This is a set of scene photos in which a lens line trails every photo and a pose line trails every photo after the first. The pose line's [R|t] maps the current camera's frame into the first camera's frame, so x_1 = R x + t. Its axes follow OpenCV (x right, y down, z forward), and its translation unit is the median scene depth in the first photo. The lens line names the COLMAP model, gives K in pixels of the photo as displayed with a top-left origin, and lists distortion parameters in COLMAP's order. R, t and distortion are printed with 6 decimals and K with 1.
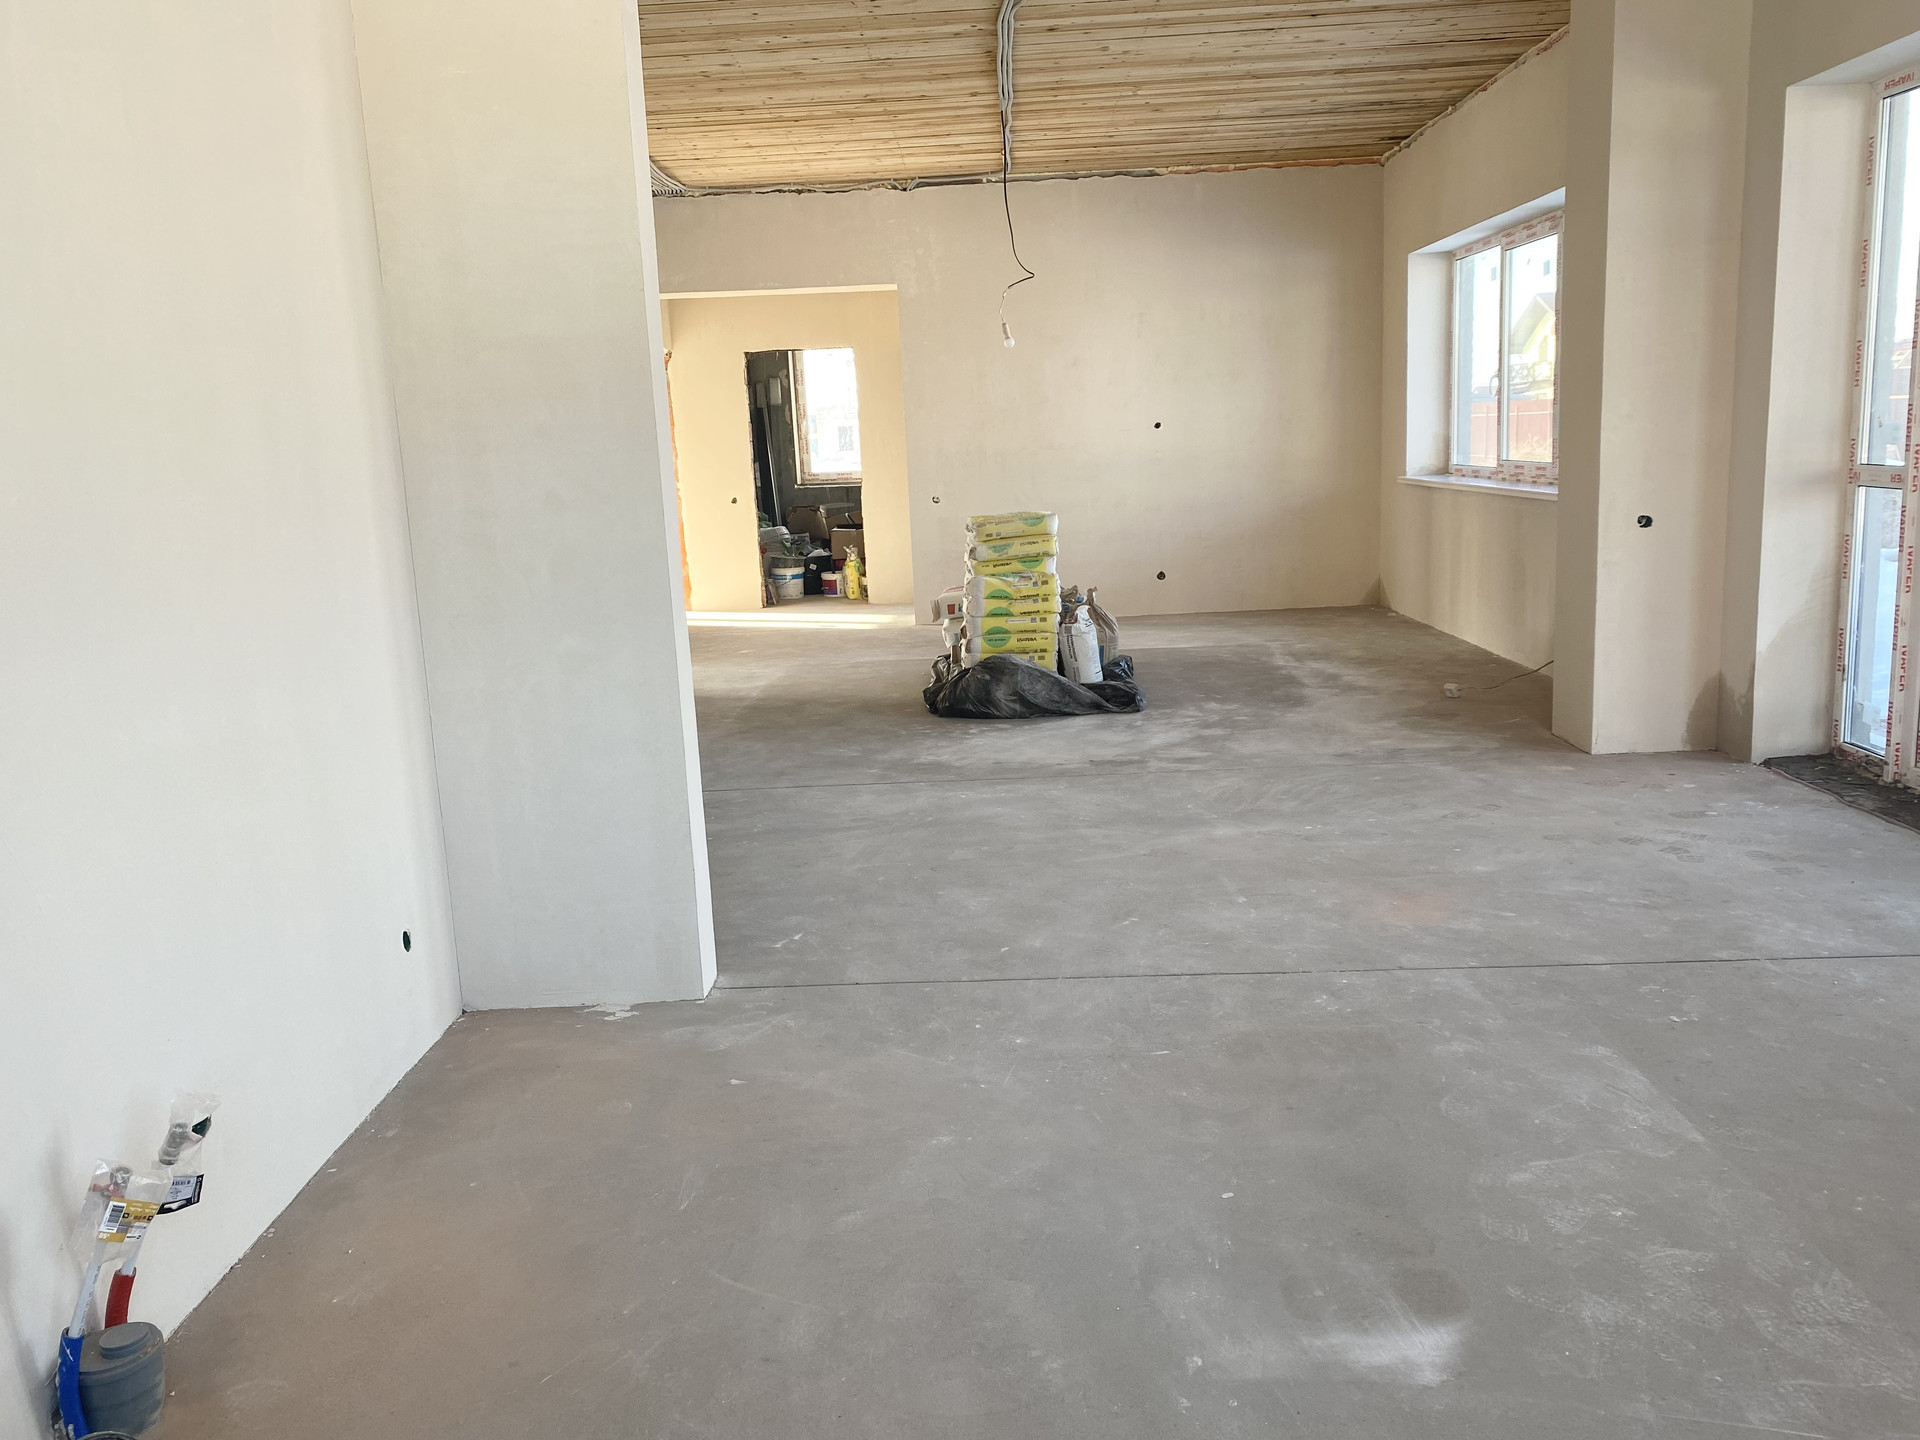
lens RADIAL K [[1461.9, 0, 979.1], [0, 1461.9, 718.1], [0, 0, 1]] dist [0.024420, -0.031285]
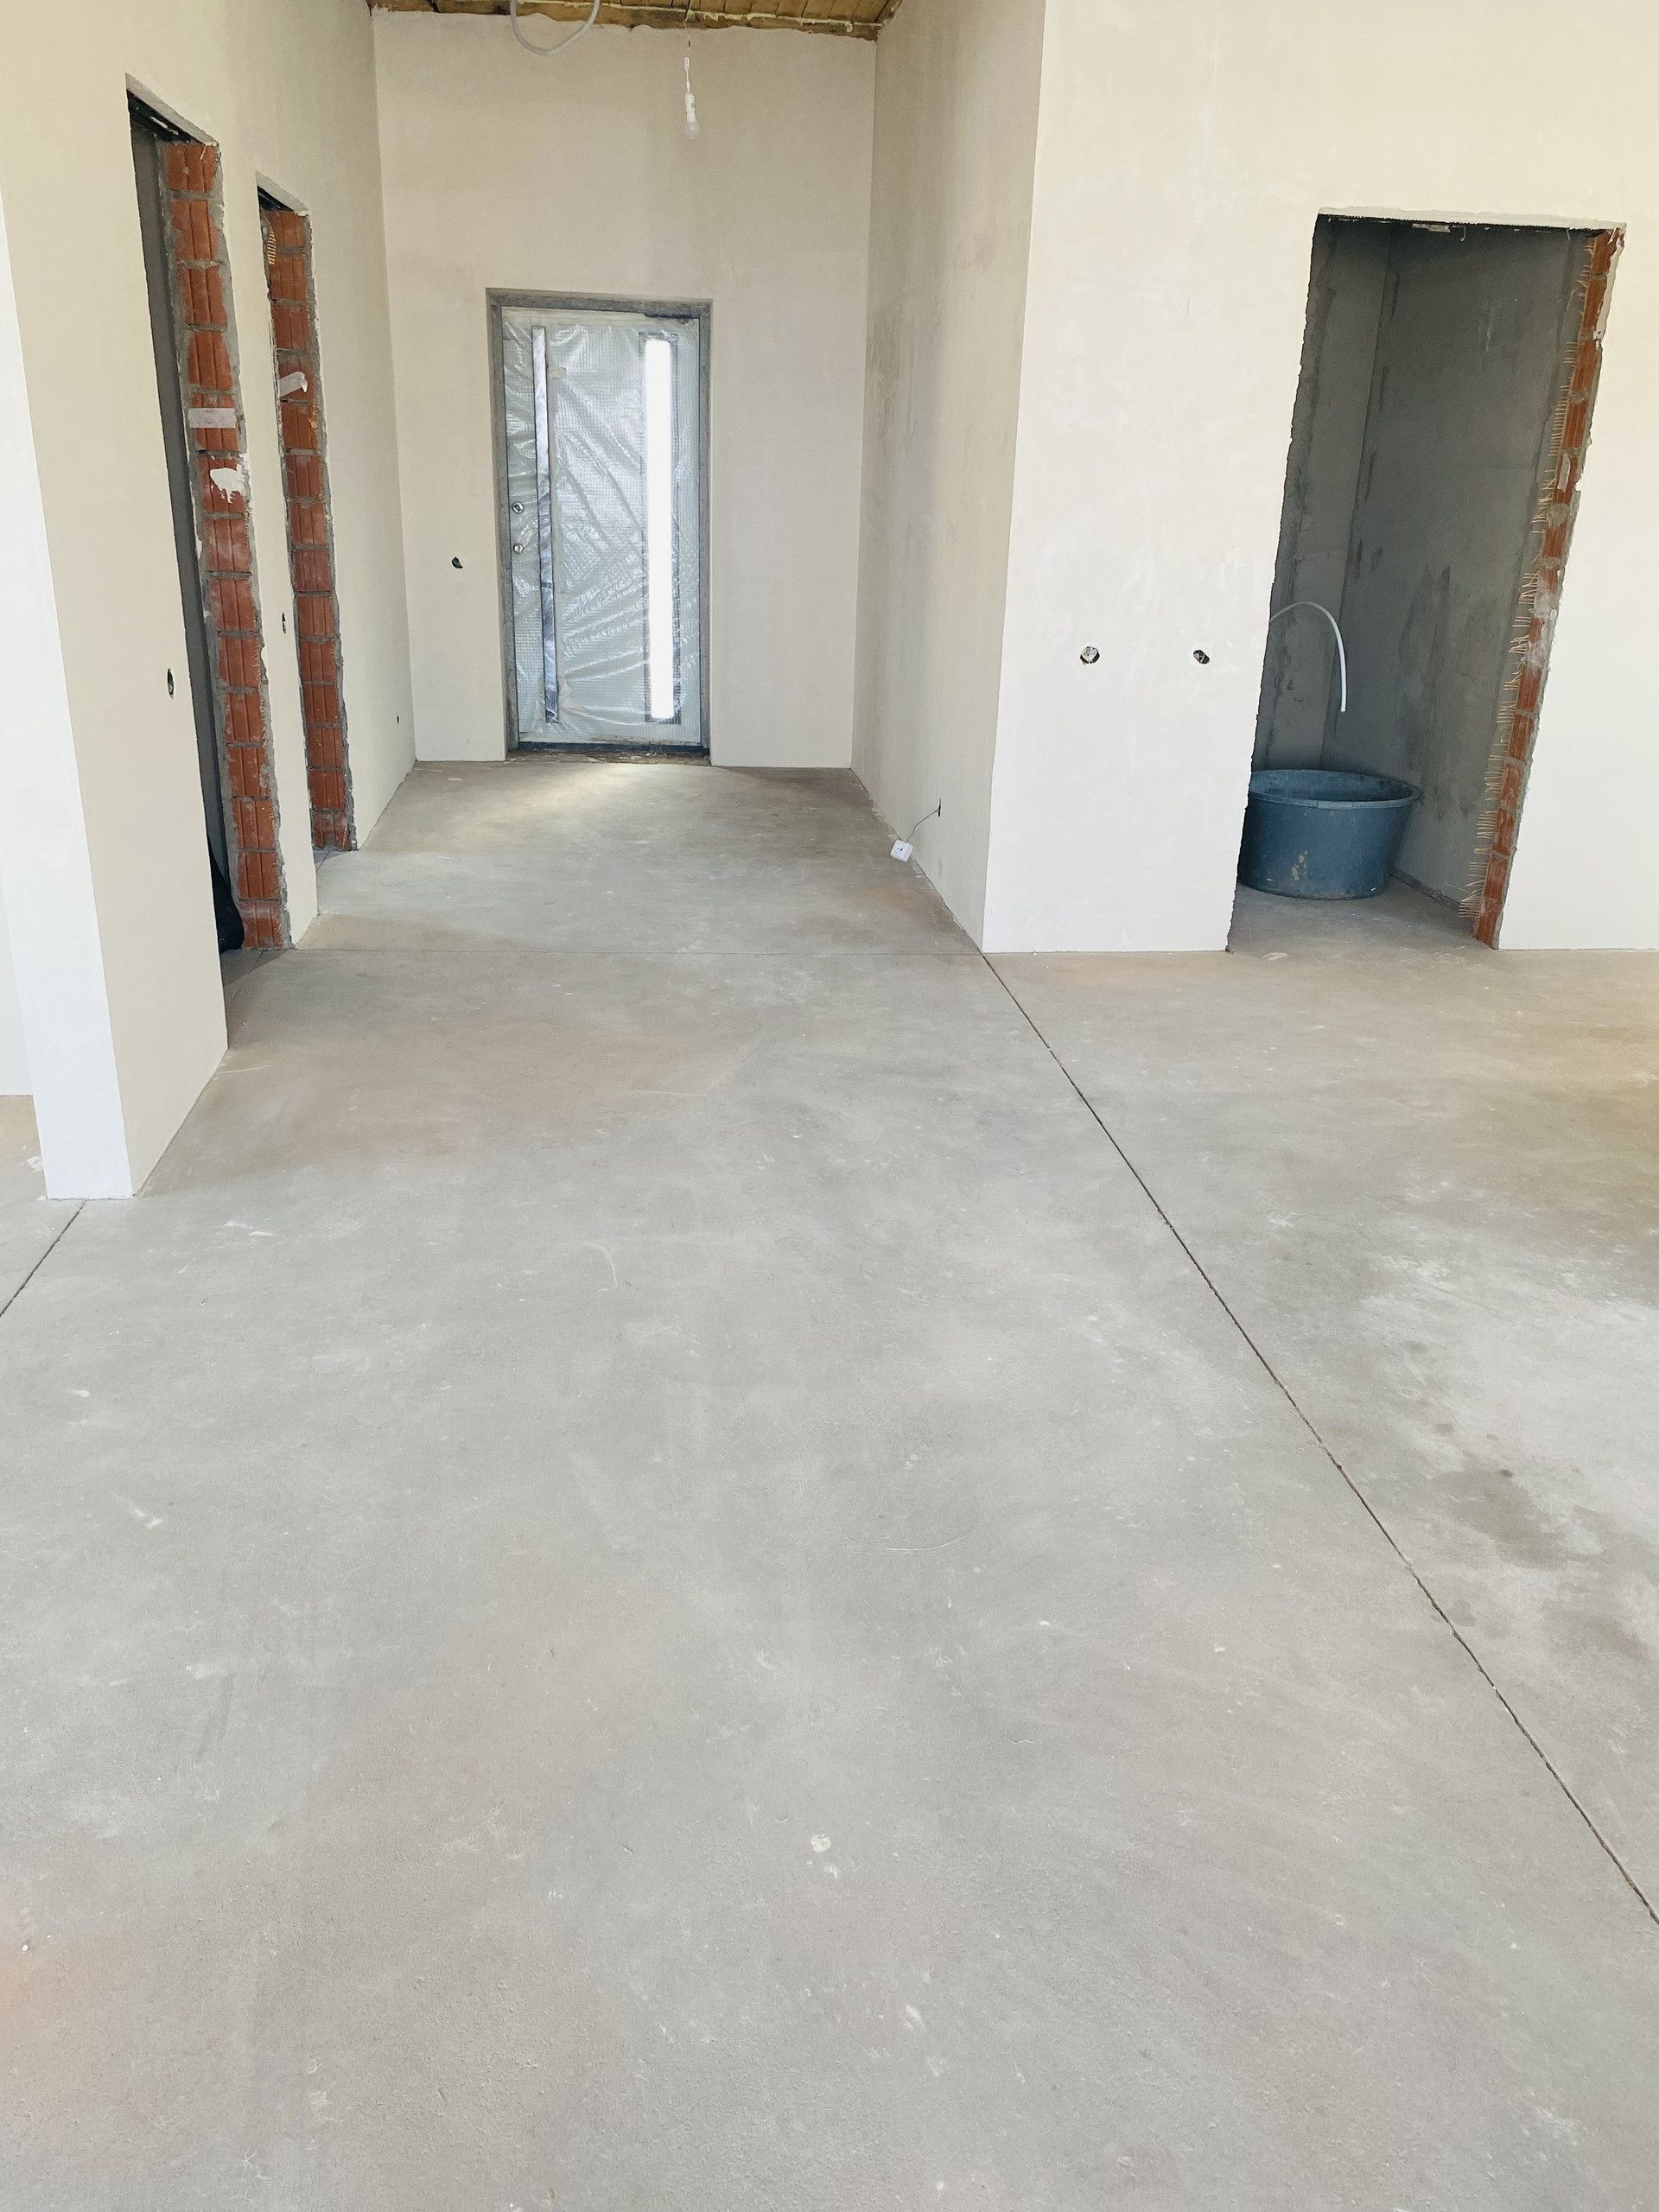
lens RADIAL K [[1684.2, 0, 829.5], [0, 1684.2, 1106.0], [0, 0, 1]] dist [0.024420, -0.031285]
pose [[0.125730, 0.405253, -0.905518, 0.502456], [-0.227412, 0.900229, 0.371310, -0.216638], [0.965648, 0.159241, 0.205345, 0.897198]]
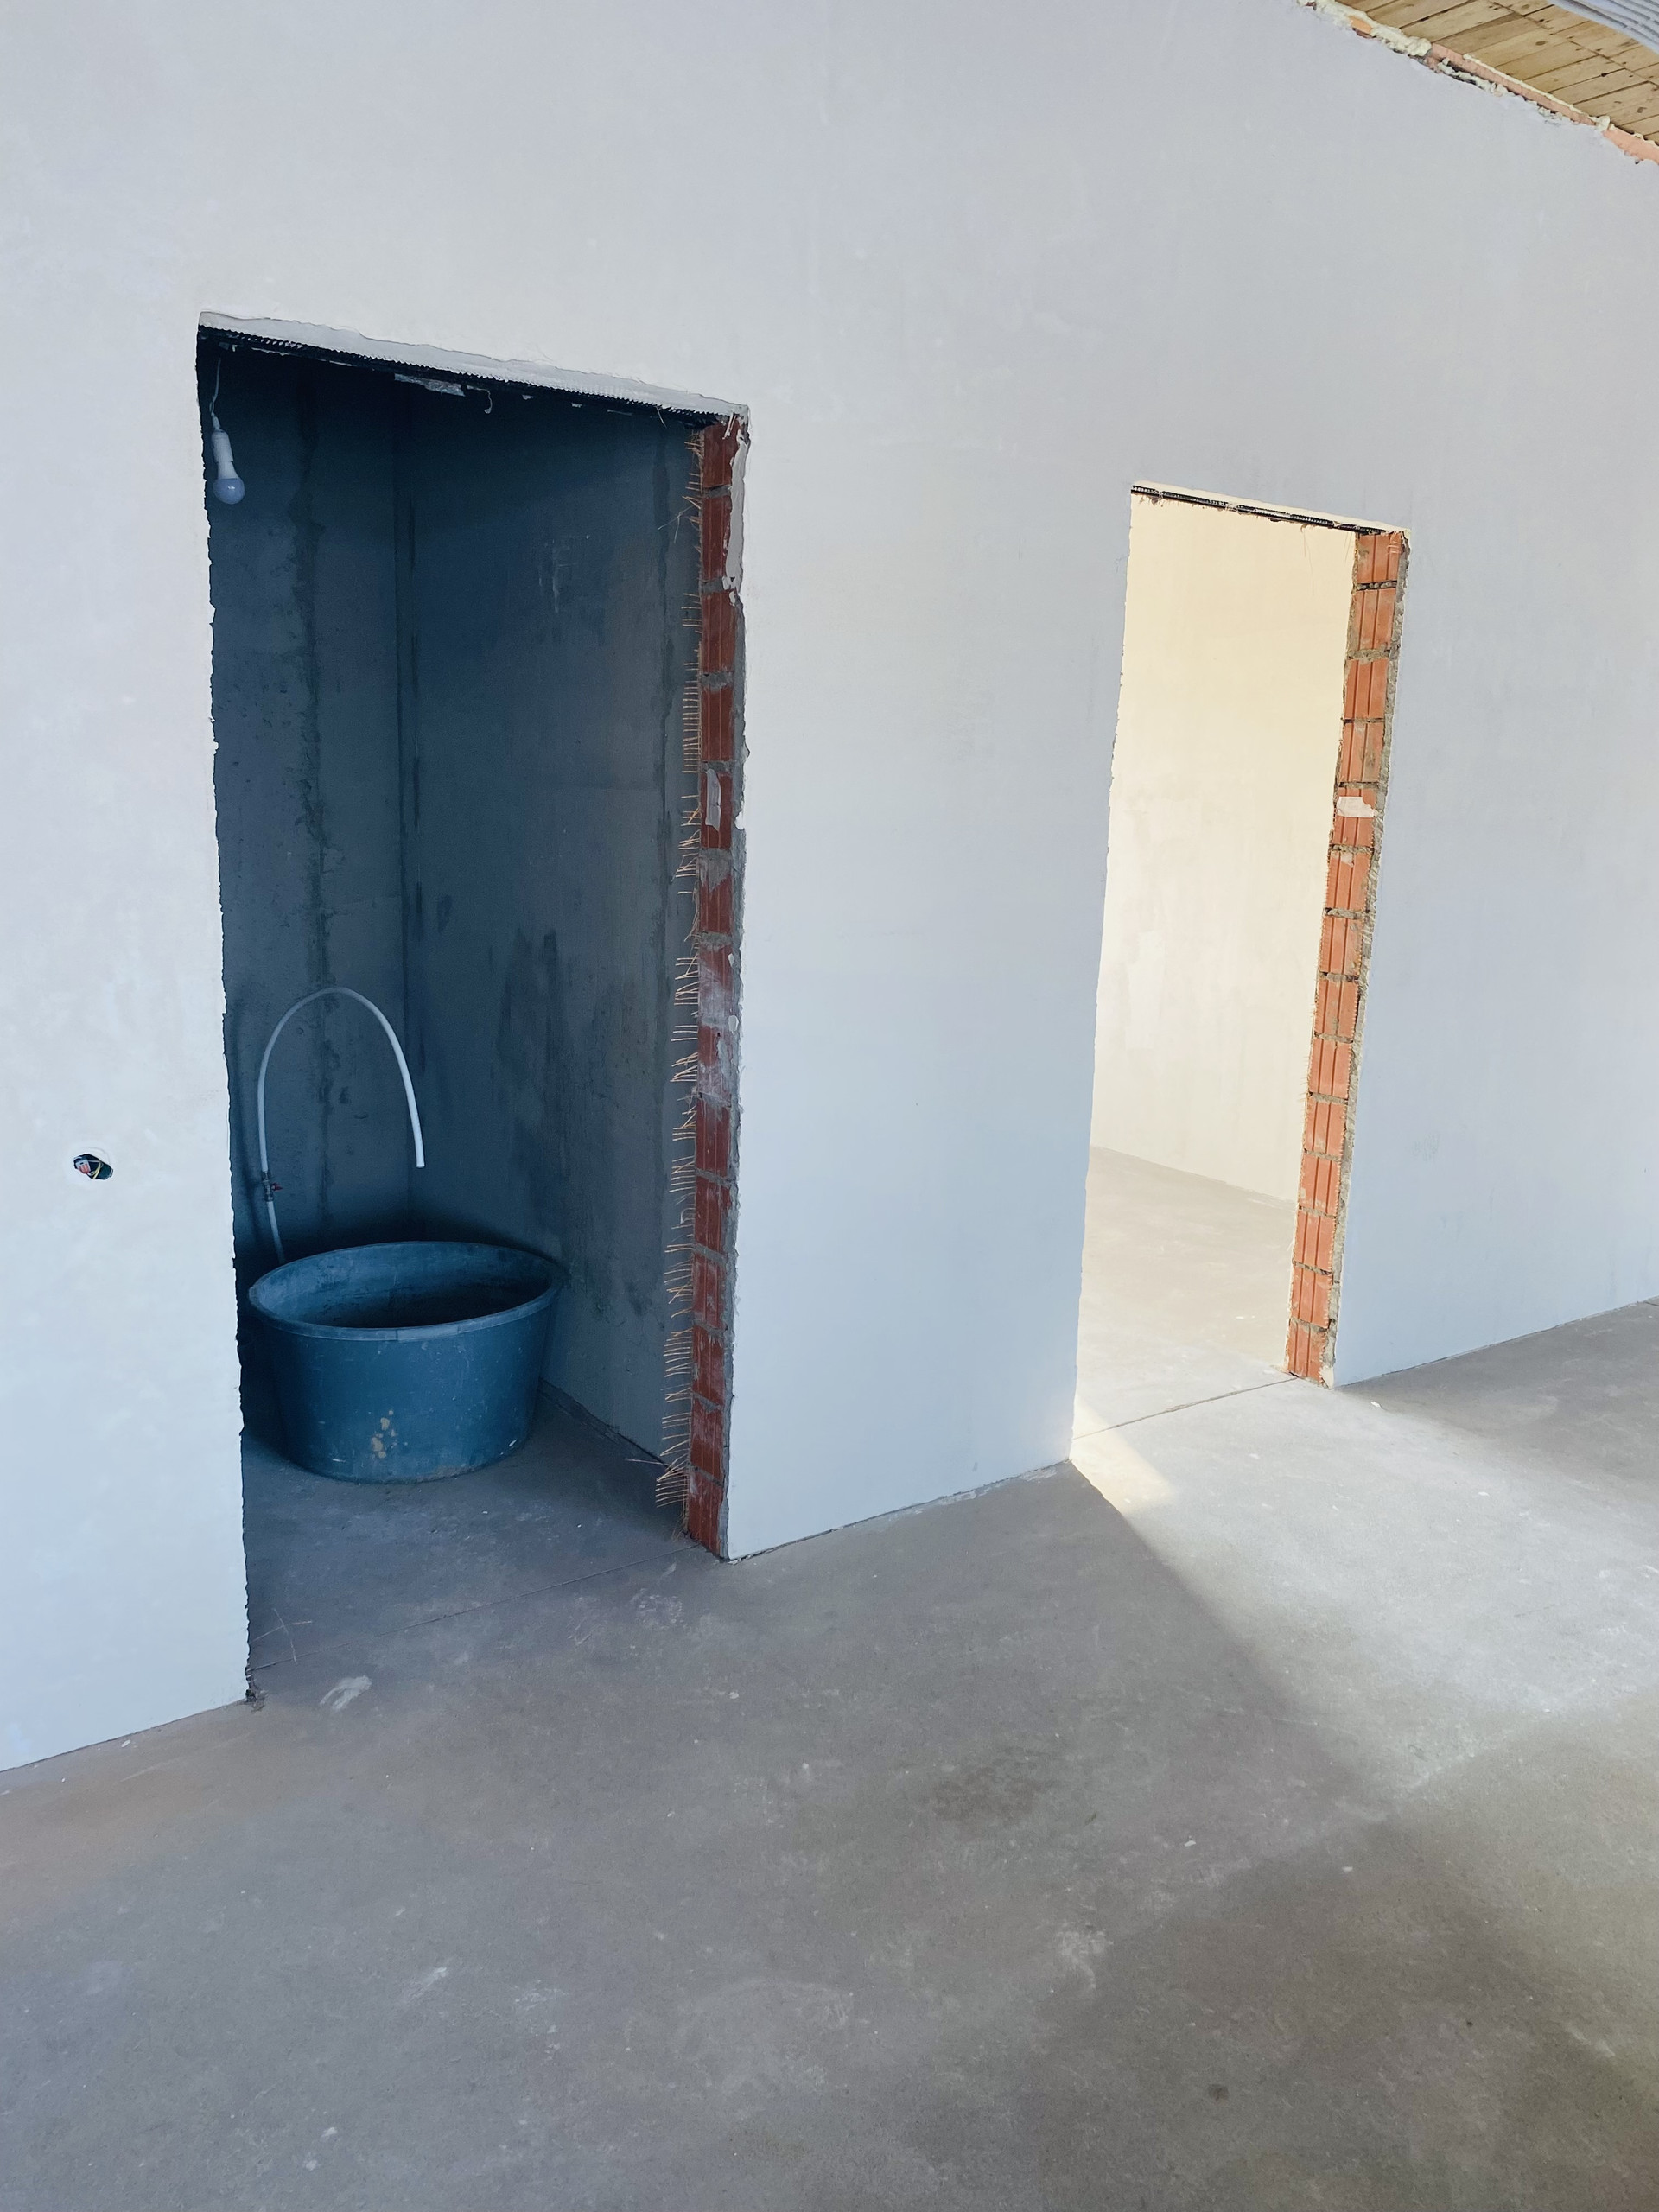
lens RADIAL K [[1717.3, 0, 839.9], [0, 1717.3, 1072.4], [0, 0, 1]] dist [0.116306, -0.126651]
pose [[0.589397, 0.202670, -0.782008, 0.017312], [-0.211256, 0.973001, 0.092946, -0.253864], [0.779732, 0.110422, 0.616299, 1.133787]]
